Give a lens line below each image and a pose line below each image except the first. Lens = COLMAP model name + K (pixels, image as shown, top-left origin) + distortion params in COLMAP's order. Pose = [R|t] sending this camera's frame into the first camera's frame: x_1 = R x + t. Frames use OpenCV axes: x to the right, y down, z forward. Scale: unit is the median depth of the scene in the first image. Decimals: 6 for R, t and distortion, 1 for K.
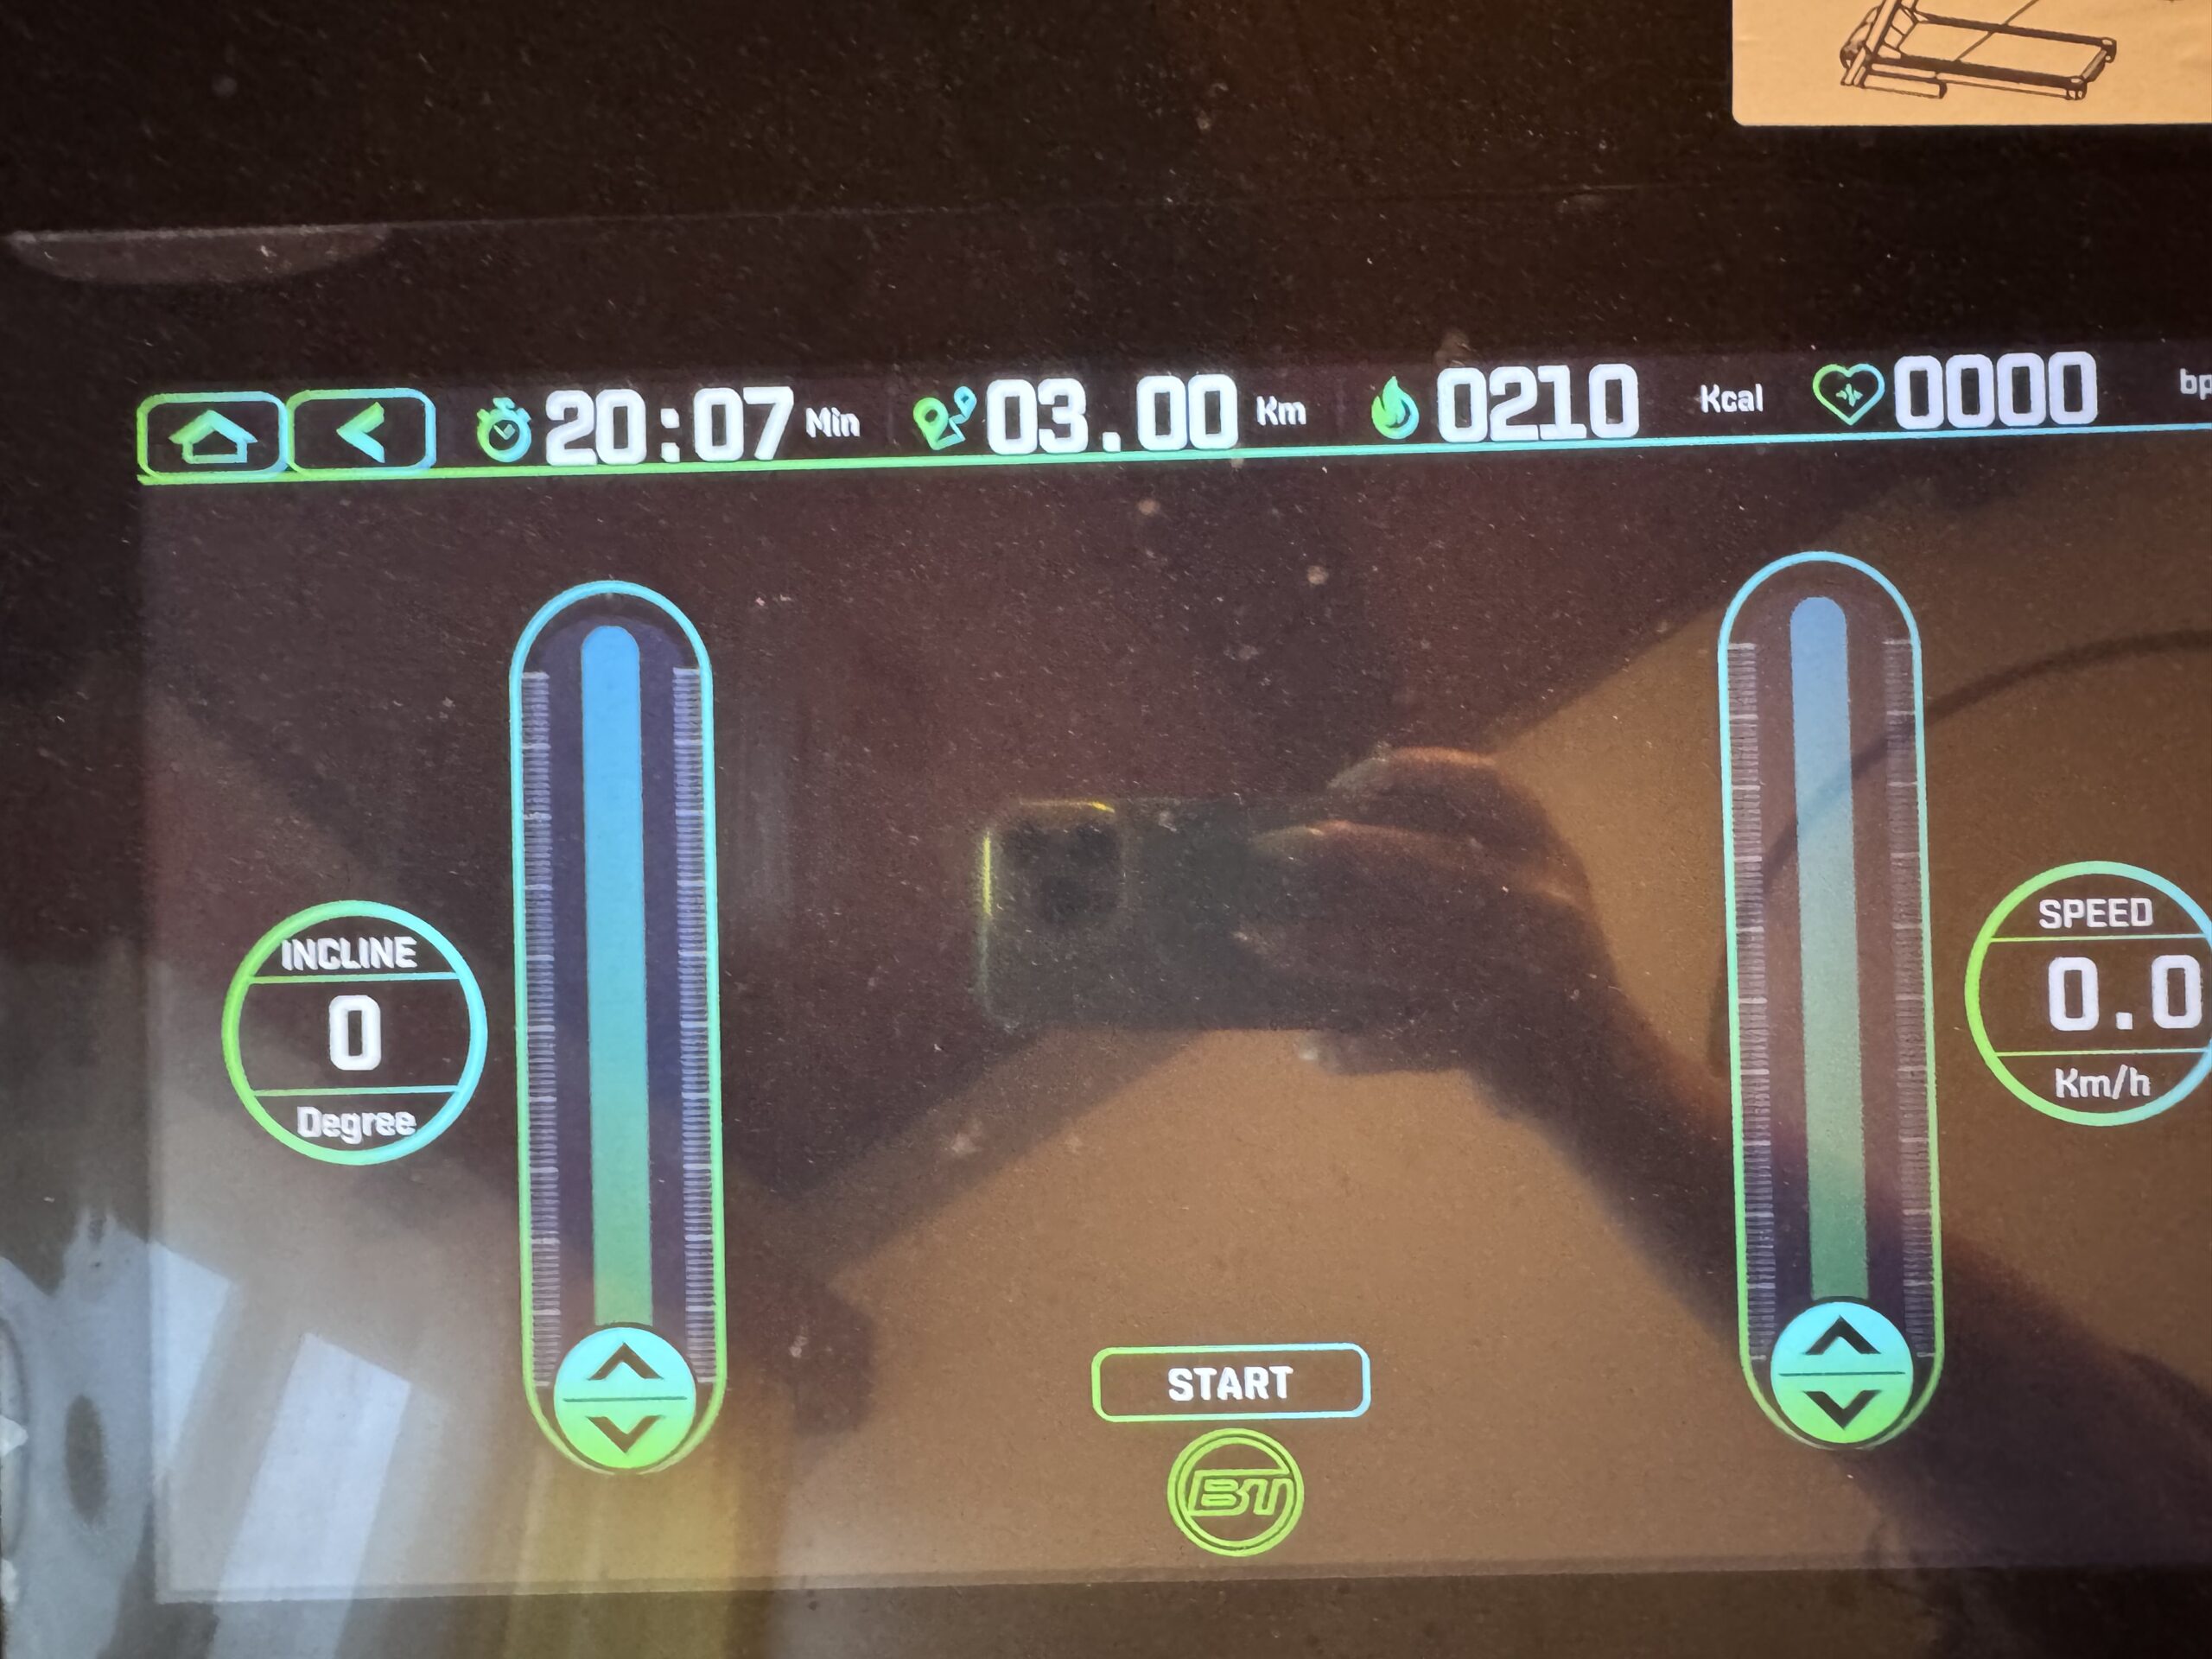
lens RADIAL K [[1640.8, 0, 1029.6], [0, 1640.8, 820.3], [0, 0, 1]] dist [-0.010865, 0.004842]
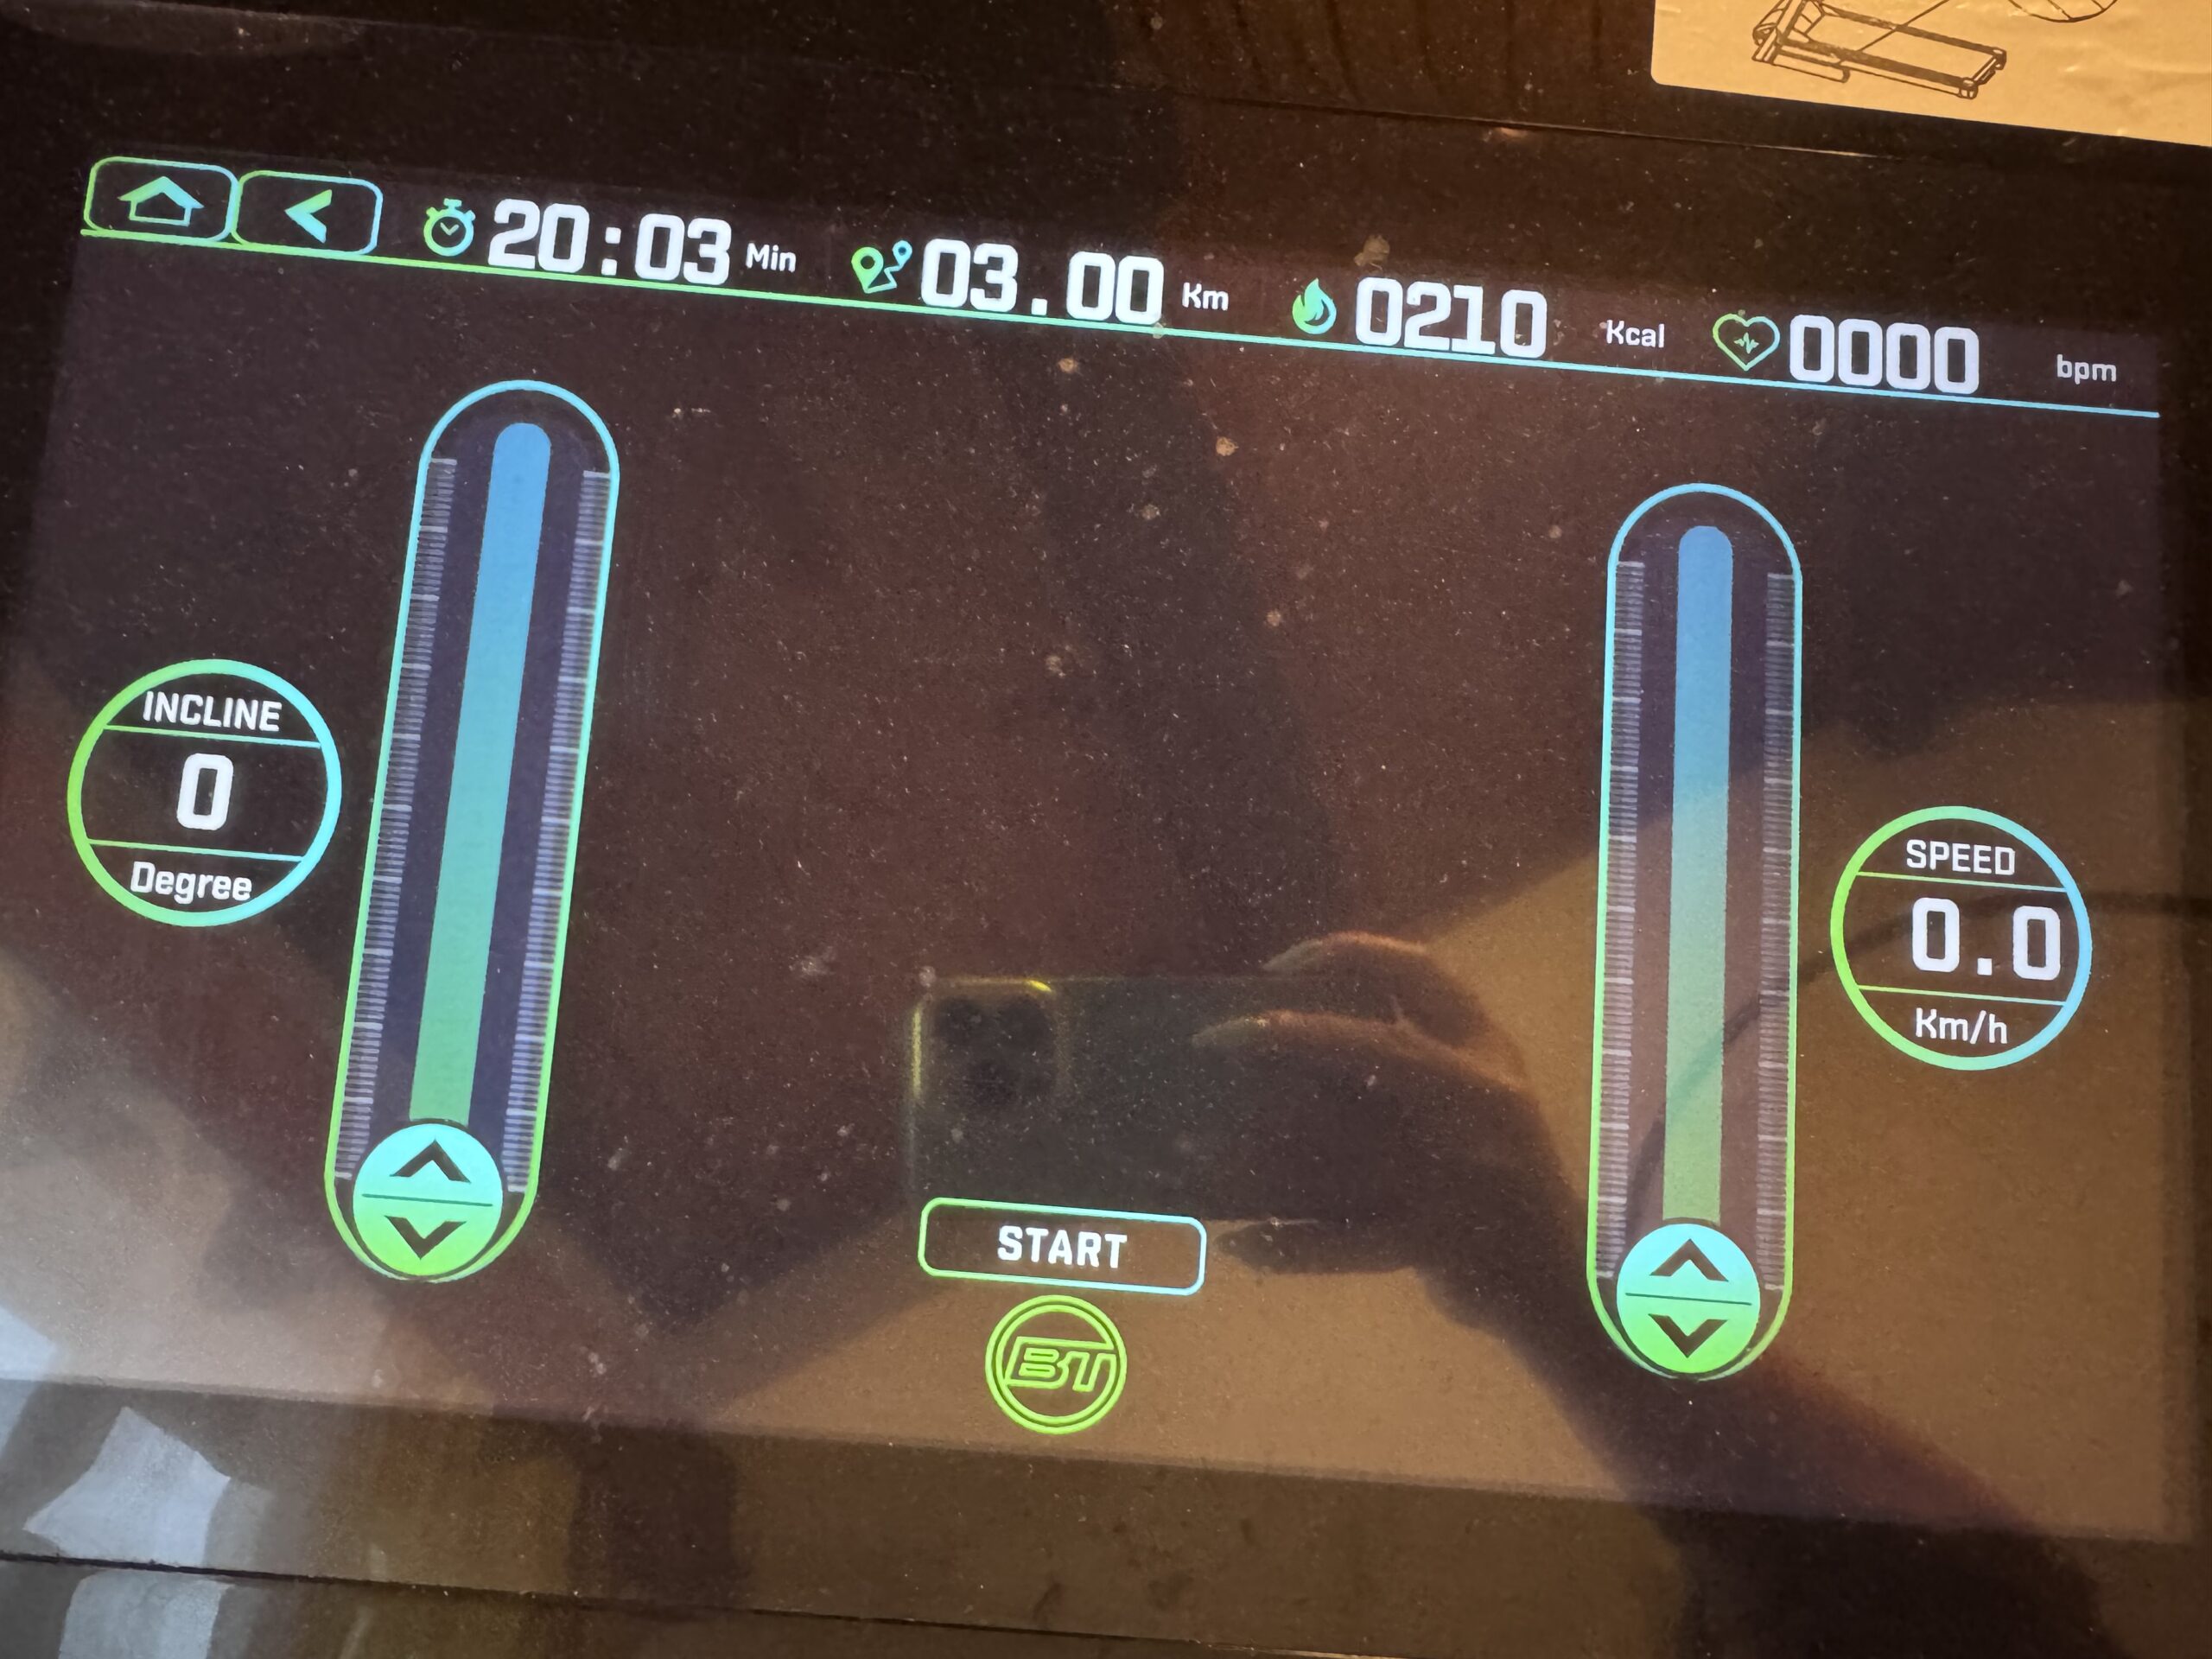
lens RADIAL K [[1640.8, 0, 1029.6], [0, 1640.8, 820.3], [0, 0, 1]] dist [-0.010865, 0.004842]
pose [[0.993979, 0.106424, 0.026088, 0.051748], [-0.102584, 0.987482, -0.119817, 0.212884], [-0.038513, 0.116419, 0.992453, 0.016799]]
